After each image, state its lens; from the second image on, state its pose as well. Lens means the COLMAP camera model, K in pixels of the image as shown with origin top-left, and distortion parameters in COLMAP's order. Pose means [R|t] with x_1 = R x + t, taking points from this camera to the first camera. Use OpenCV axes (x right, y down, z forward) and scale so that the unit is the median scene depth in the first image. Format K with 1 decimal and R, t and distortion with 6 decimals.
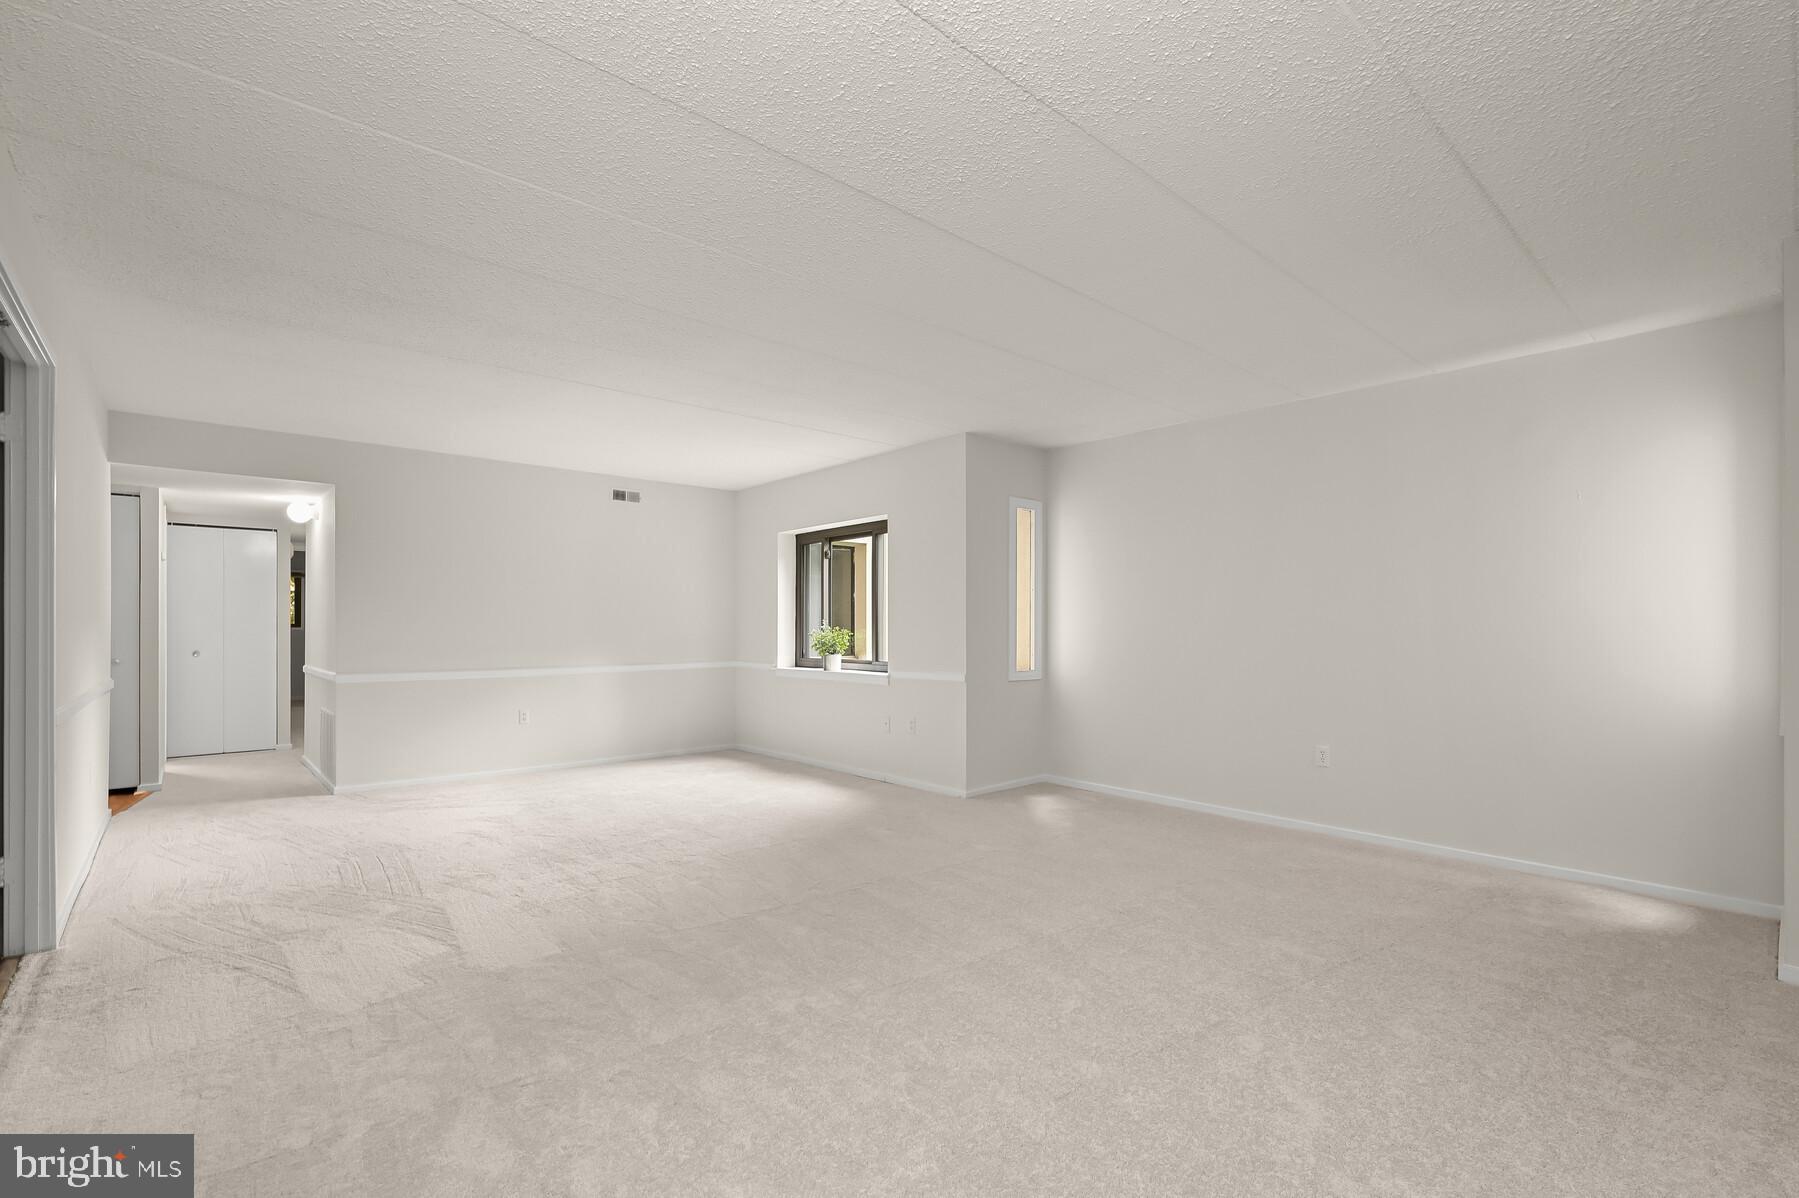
lens RADIAL K [[836.2, 0, 904.1], [0, 836.2, 632.4], [0, 0, 1]] dist [0.002395, 0.000082]
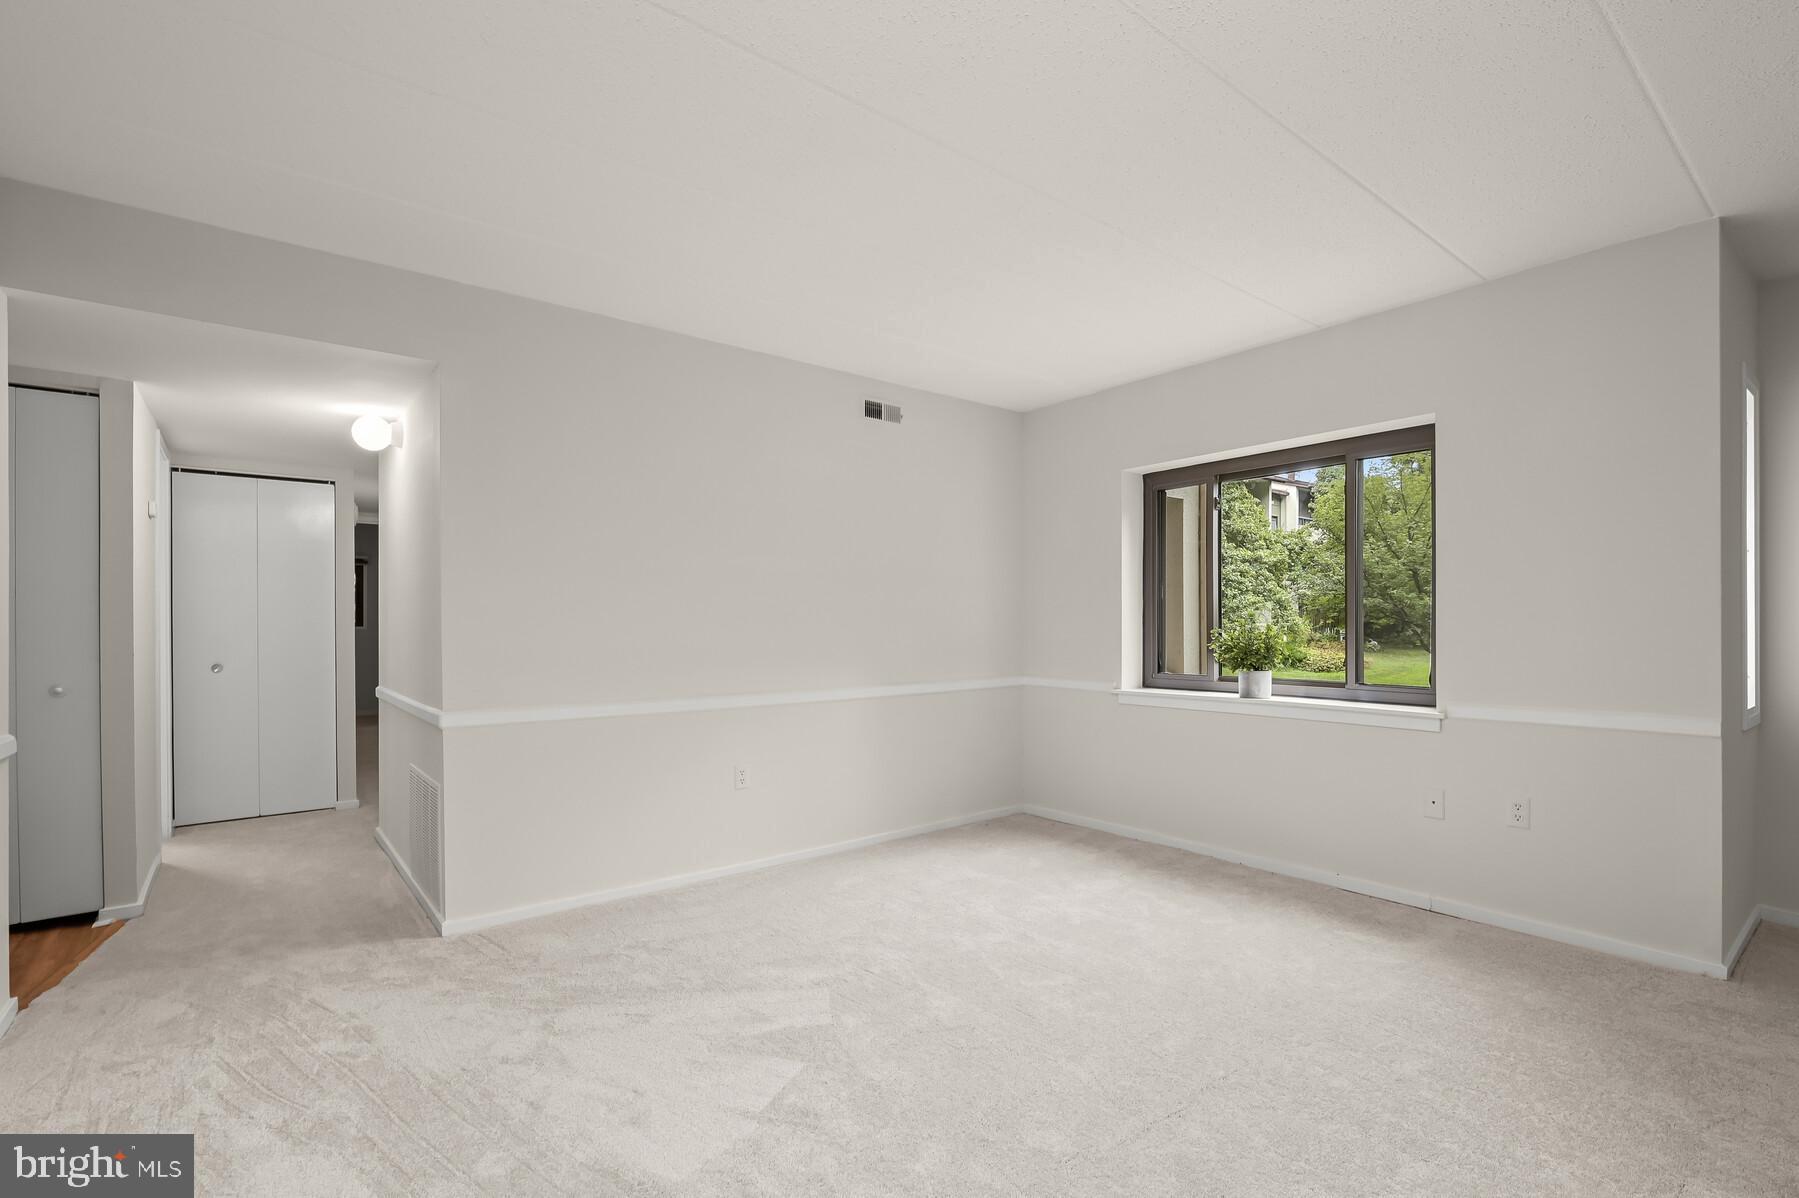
lens RADIAL K [[836.2, 0, 904.1], [0, 836.2, 632.4], [0, 0, 1]] dist [0.002395, 0.000082]
pose [[0.999046, -0.003071, -0.043563, -0.291879], [0.003359, 0.999973, 0.006538, -0.004341], [0.043542, -0.006678, 0.999029, 0.385883]]
